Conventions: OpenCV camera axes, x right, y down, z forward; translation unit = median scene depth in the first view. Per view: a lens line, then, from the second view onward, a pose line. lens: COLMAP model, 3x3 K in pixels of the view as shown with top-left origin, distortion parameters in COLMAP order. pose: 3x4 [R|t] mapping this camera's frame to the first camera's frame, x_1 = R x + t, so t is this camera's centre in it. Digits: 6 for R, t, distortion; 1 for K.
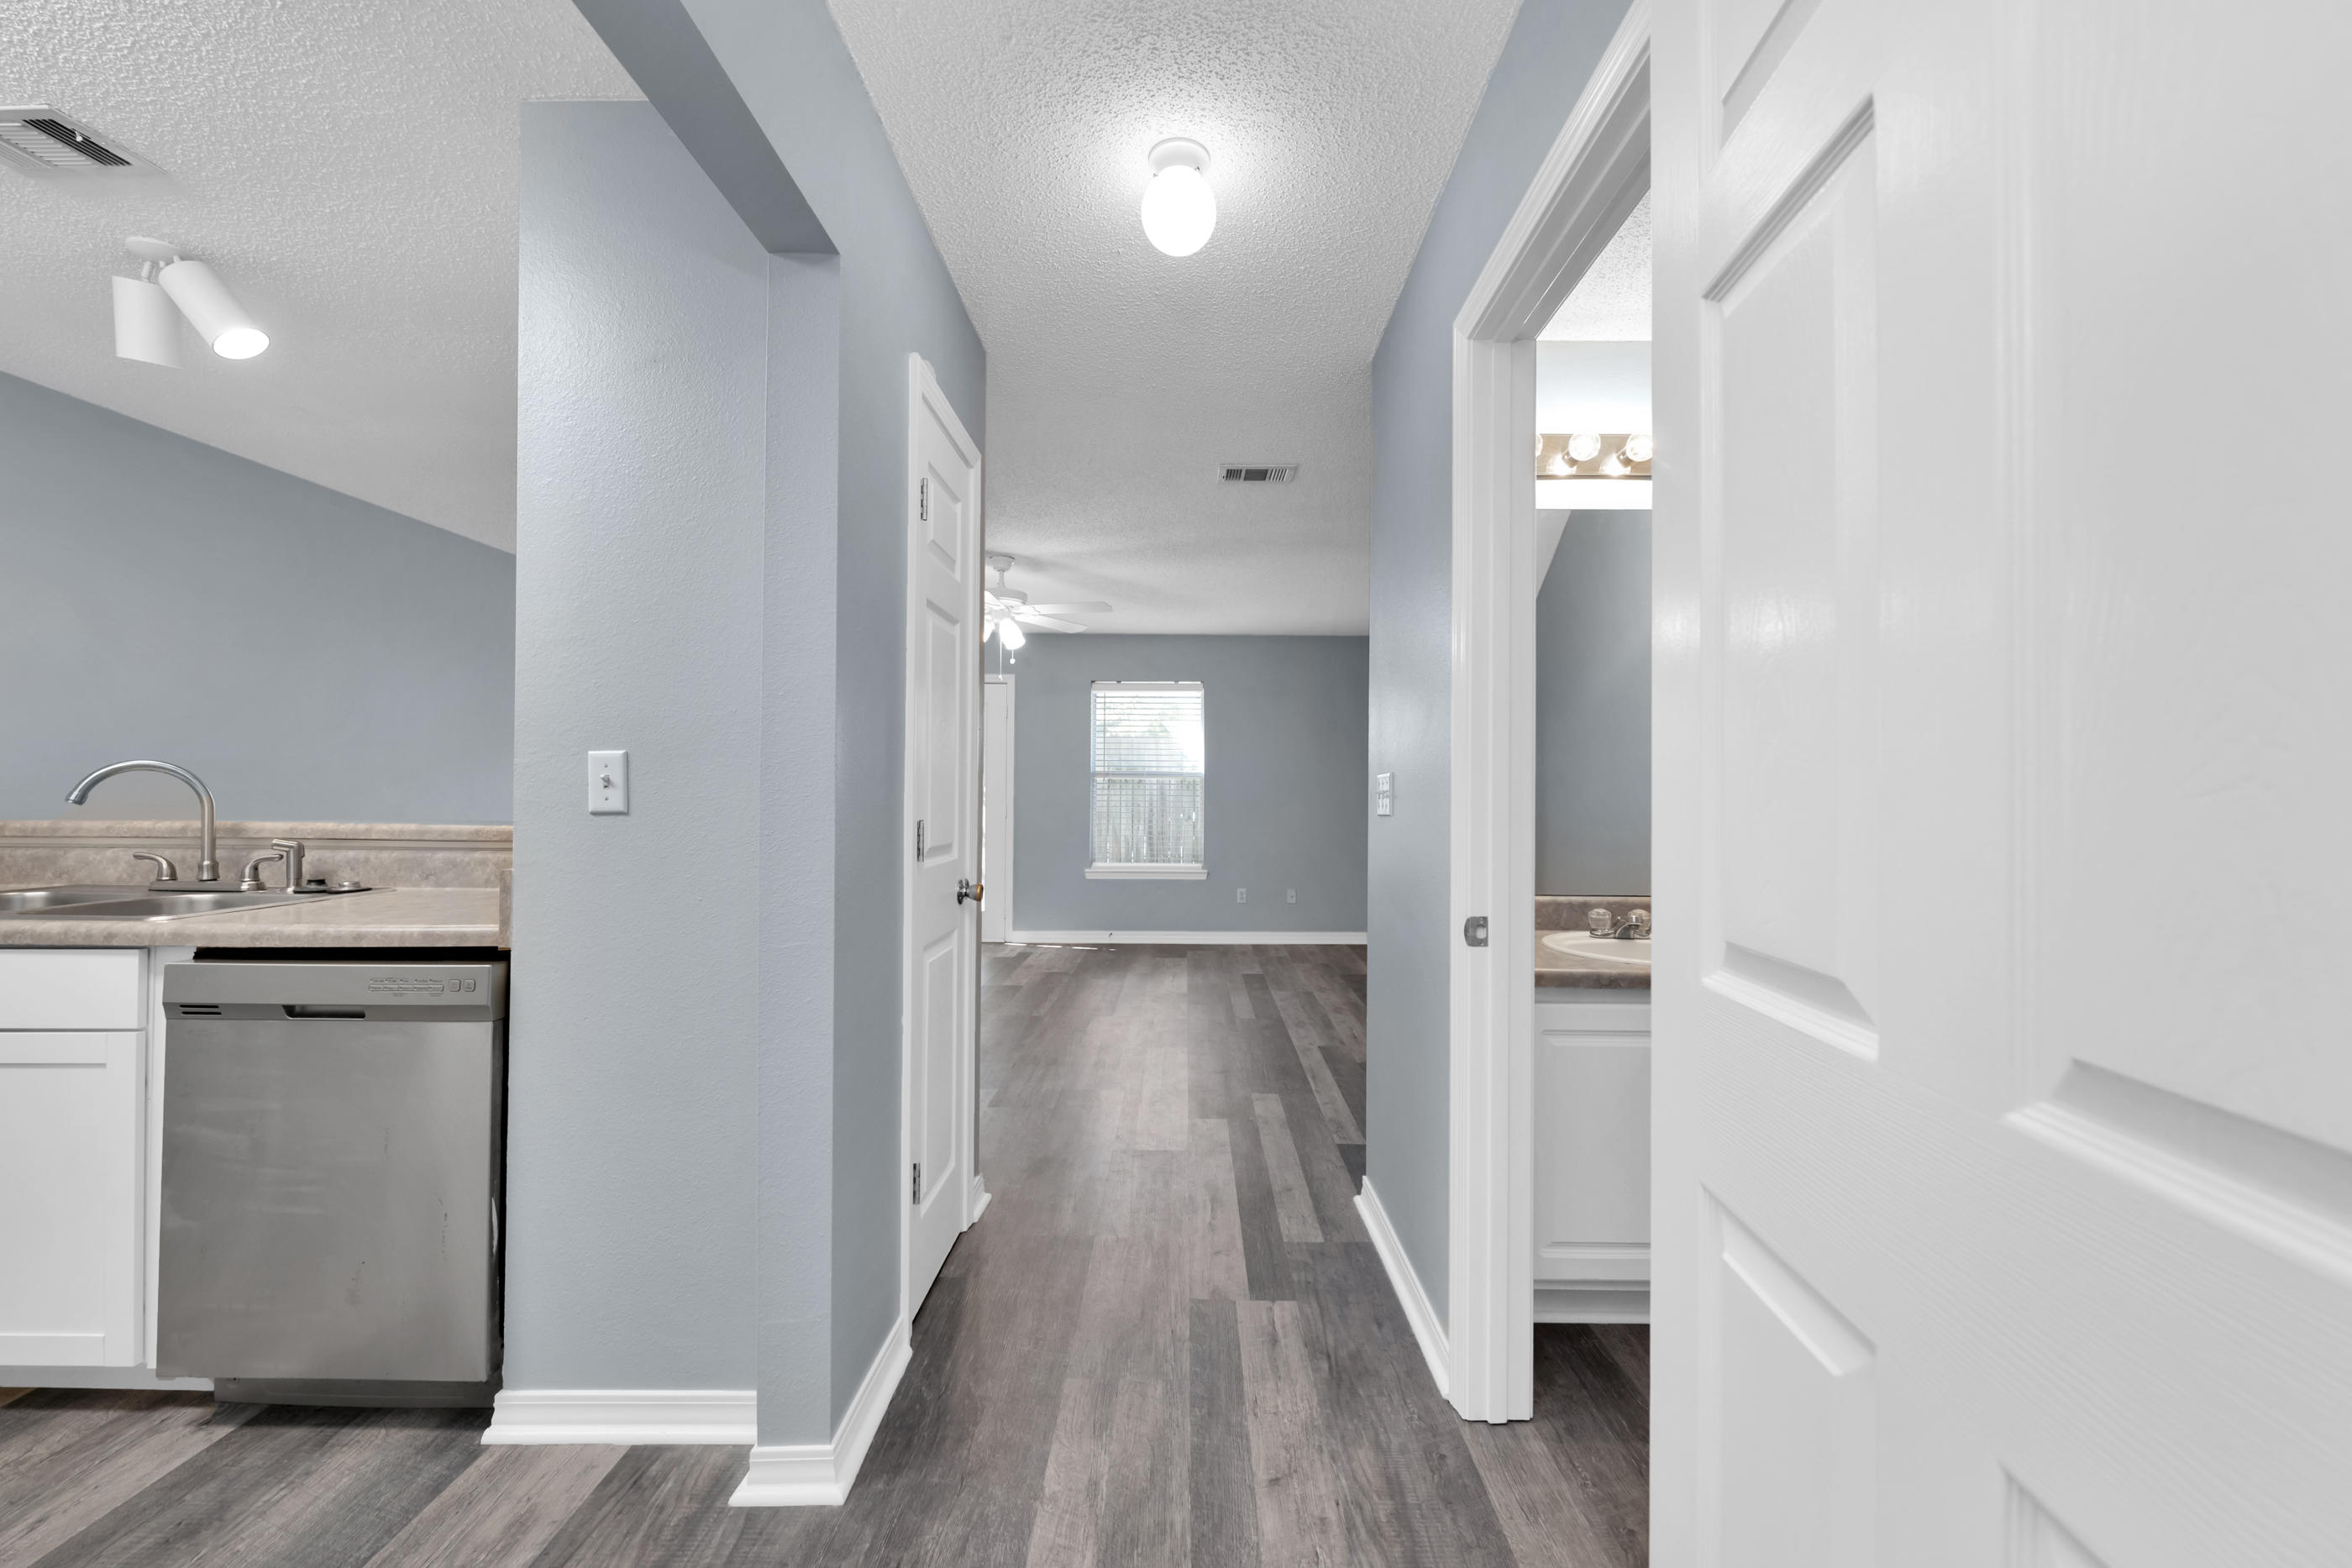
lens RADIAL K [[962.2, 0, 1179.3], [0, 962.2, 778.9], [0, 0, 1]] dist [0.002993, -0.003390]
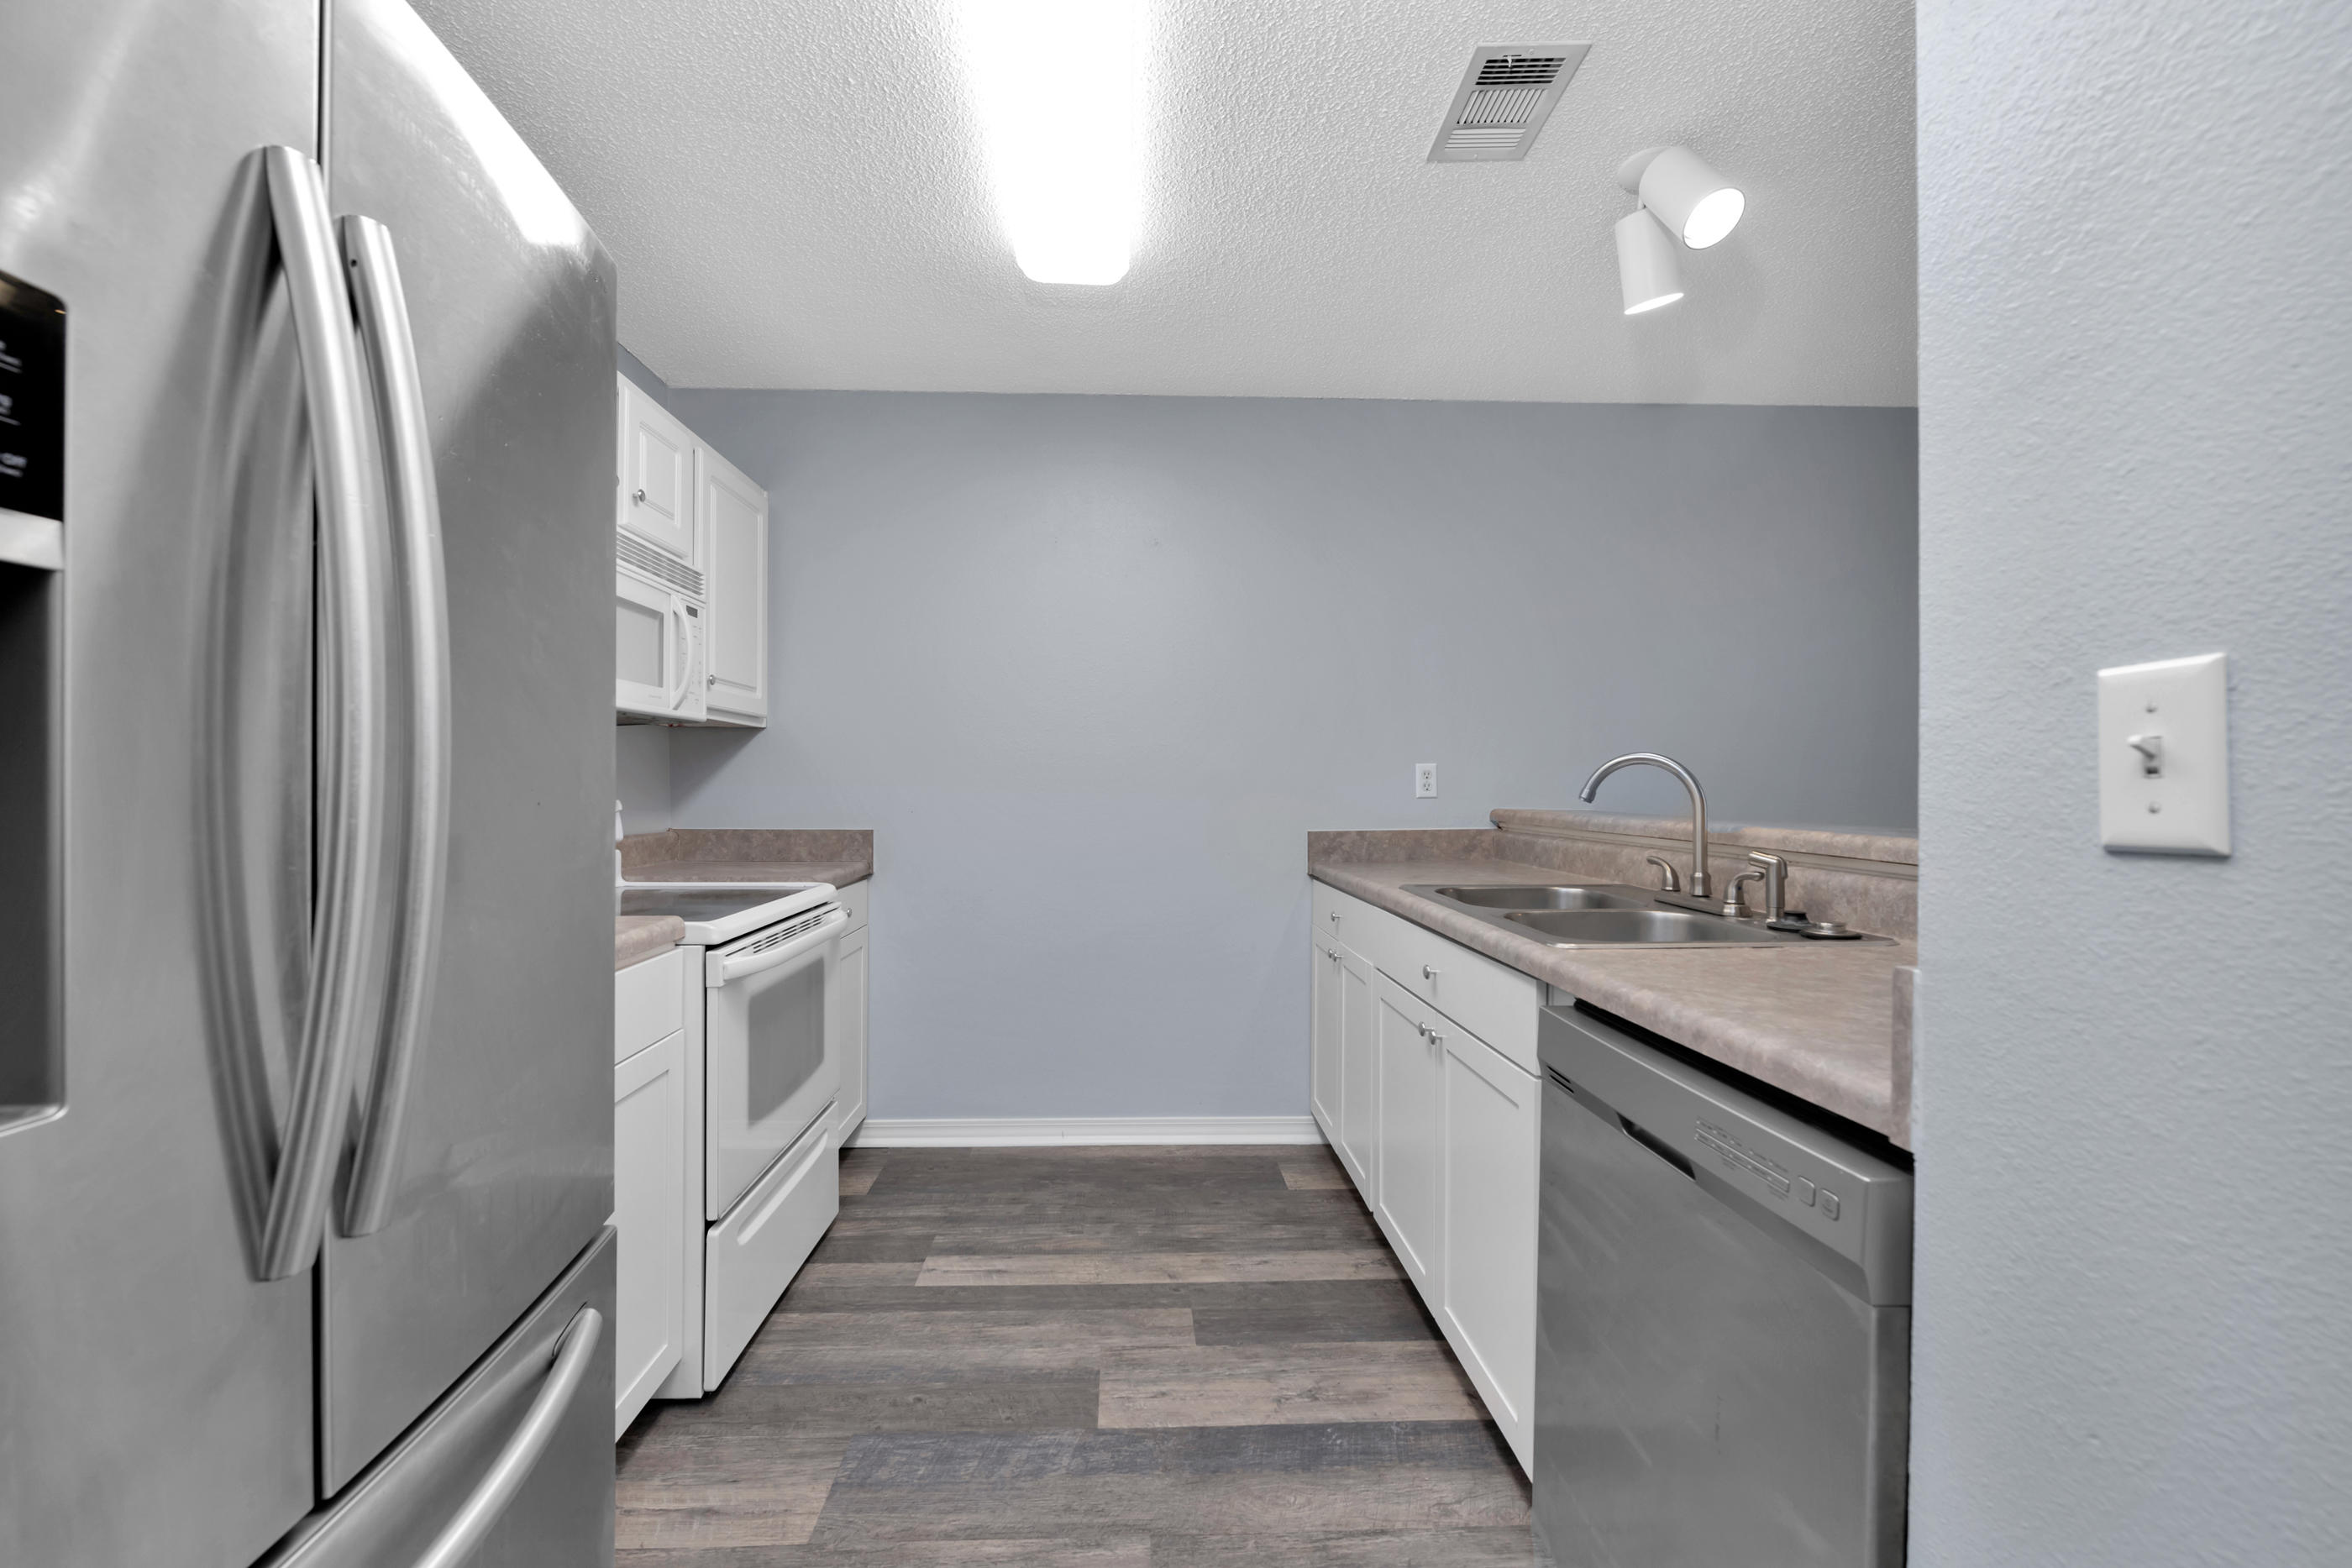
lens RADIAL K [[937.5, 0, 1170.1], [0, 937.5, 788.5], [0, 0, 1]] dist [-0.001213, -0.000425]
pose [[0.036988, -0.000897, -0.999315, -0.231038], [0.016124, 0.999870, -0.000301, 0.006746], [0.999186, -0.016102, 0.036998, 0.523211]]
